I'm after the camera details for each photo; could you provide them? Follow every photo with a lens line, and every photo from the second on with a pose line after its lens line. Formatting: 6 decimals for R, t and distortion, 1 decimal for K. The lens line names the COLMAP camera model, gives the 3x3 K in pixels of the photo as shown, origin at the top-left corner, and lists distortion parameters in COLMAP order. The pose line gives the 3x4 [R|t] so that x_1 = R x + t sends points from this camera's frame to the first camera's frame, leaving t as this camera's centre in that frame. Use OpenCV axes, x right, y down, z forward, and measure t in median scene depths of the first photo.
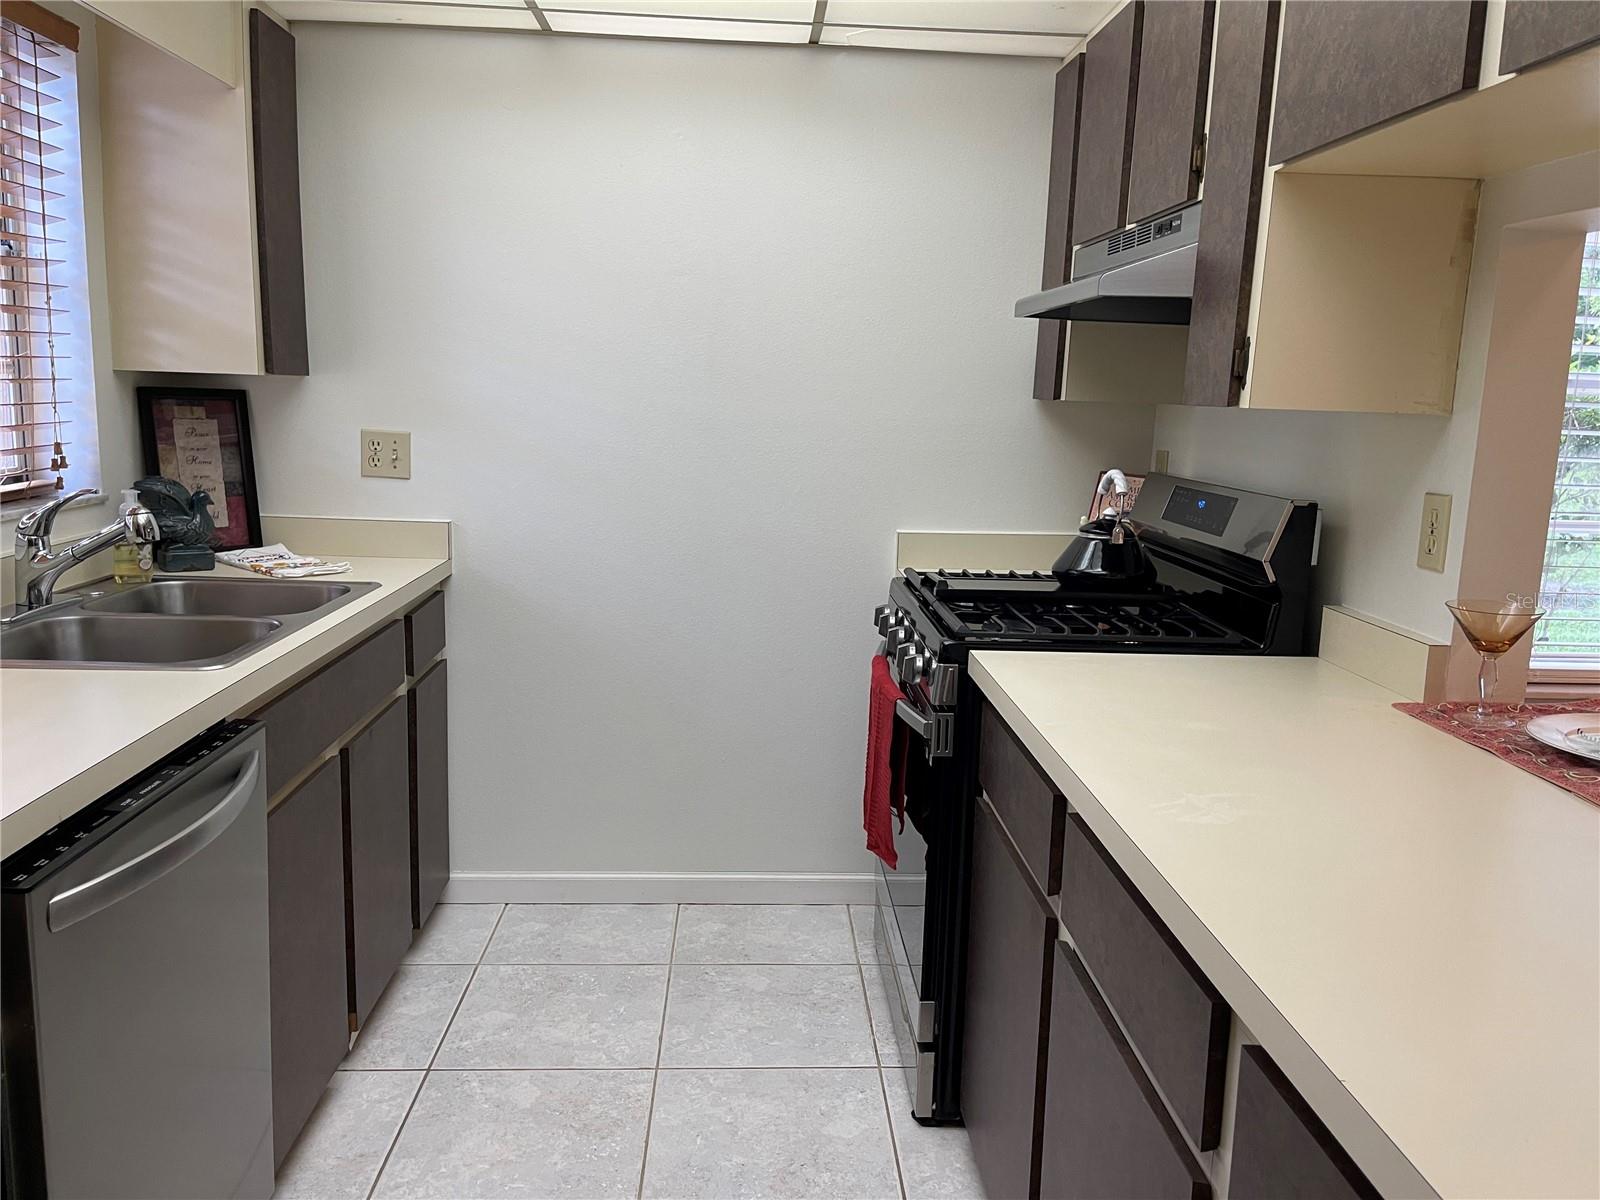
lens RADIAL K [[1215.4, 0, 813.6], [0, 1215.4, 598.0], [0, 0, 1]] dist [0.071261, -0.096373]
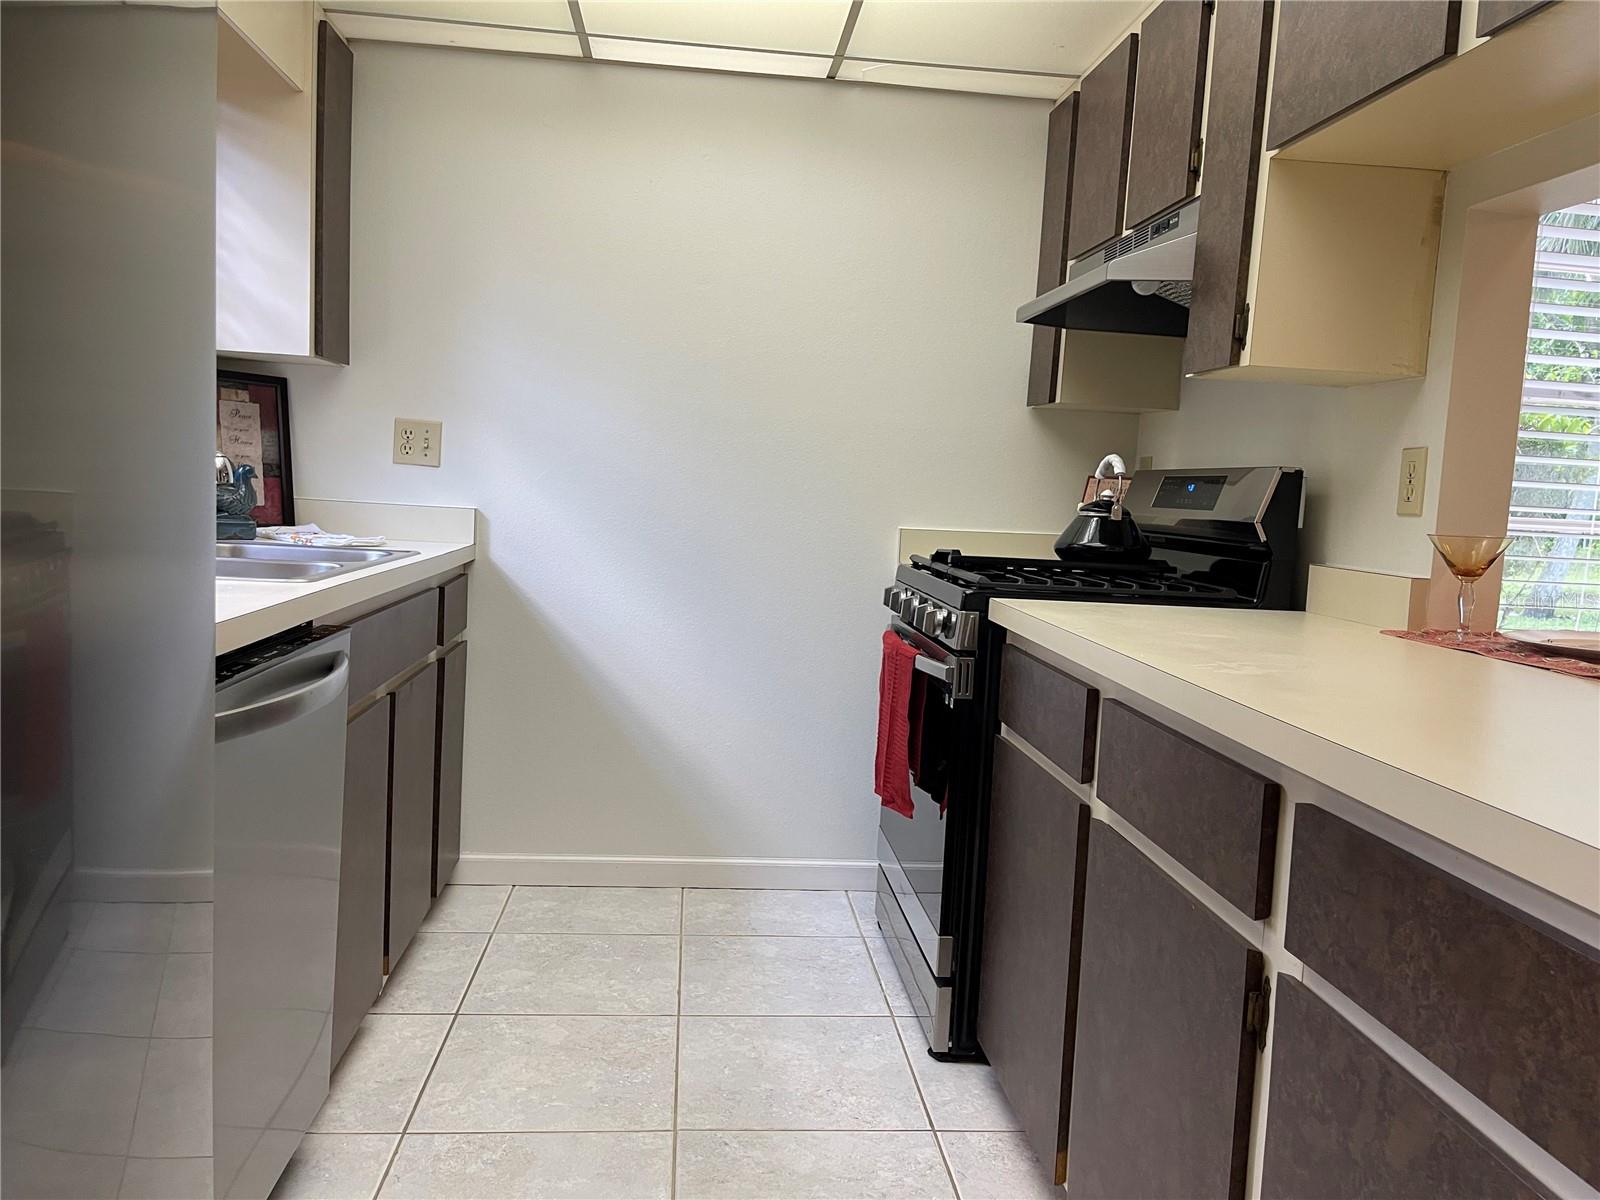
lens RADIAL K [[1215.4, 0, 810.8], [0, 1215.4, 586.8], [0, 0, 1]] dist [0.071261, -0.096373]
pose [[0.998948, 0.017118, 0.042544, -0.070522], [-0.013553, 0.996482, -0.082709, 0.114068], [-0.043810, 0.082045, 0.995665, -0.065640]]
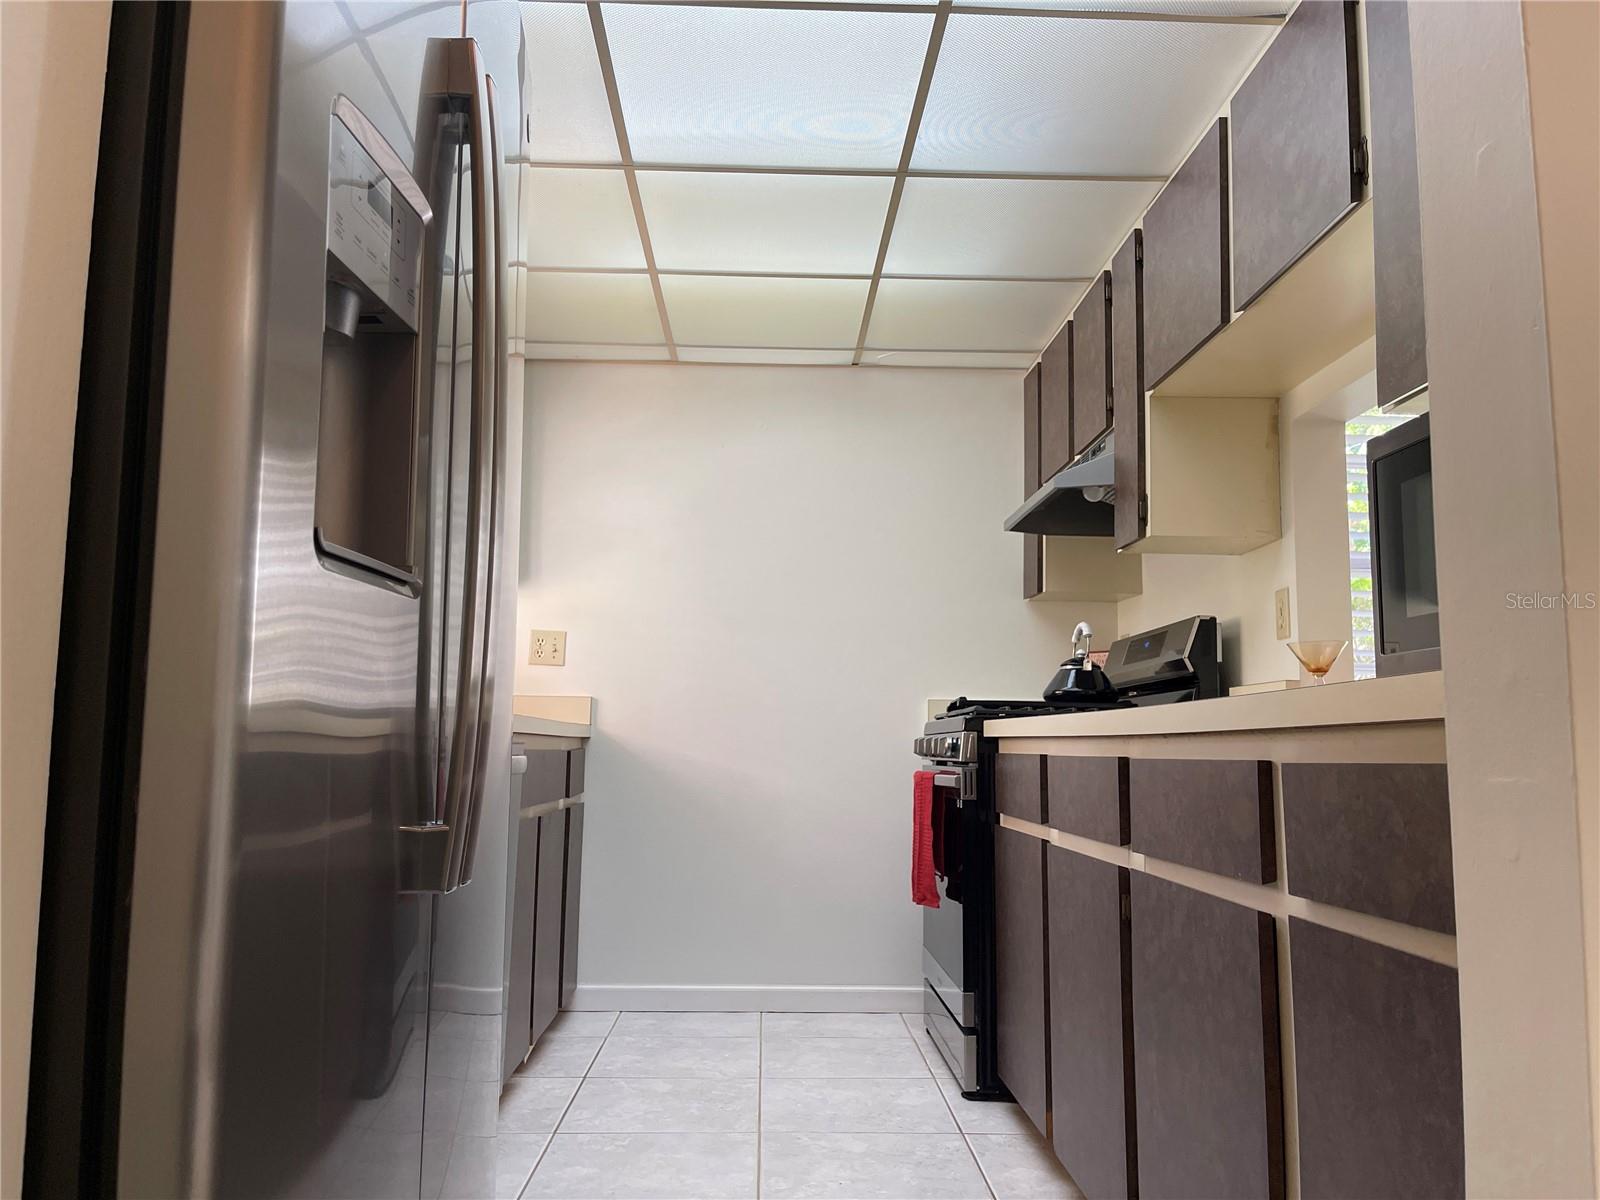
lens RADIAL K [[1215.4, 0, 798.1], [0, 1215.4, 604.1], [0, 0, 1]] dist [0.071261, -0.096373]
pose [[0.999452, -0.022262, -0.024512, -0.048374], [0.014421, 0.959021, -0.282967, 0.287991], [0.029807, 0.282458, 0.958816, -0.388722]]
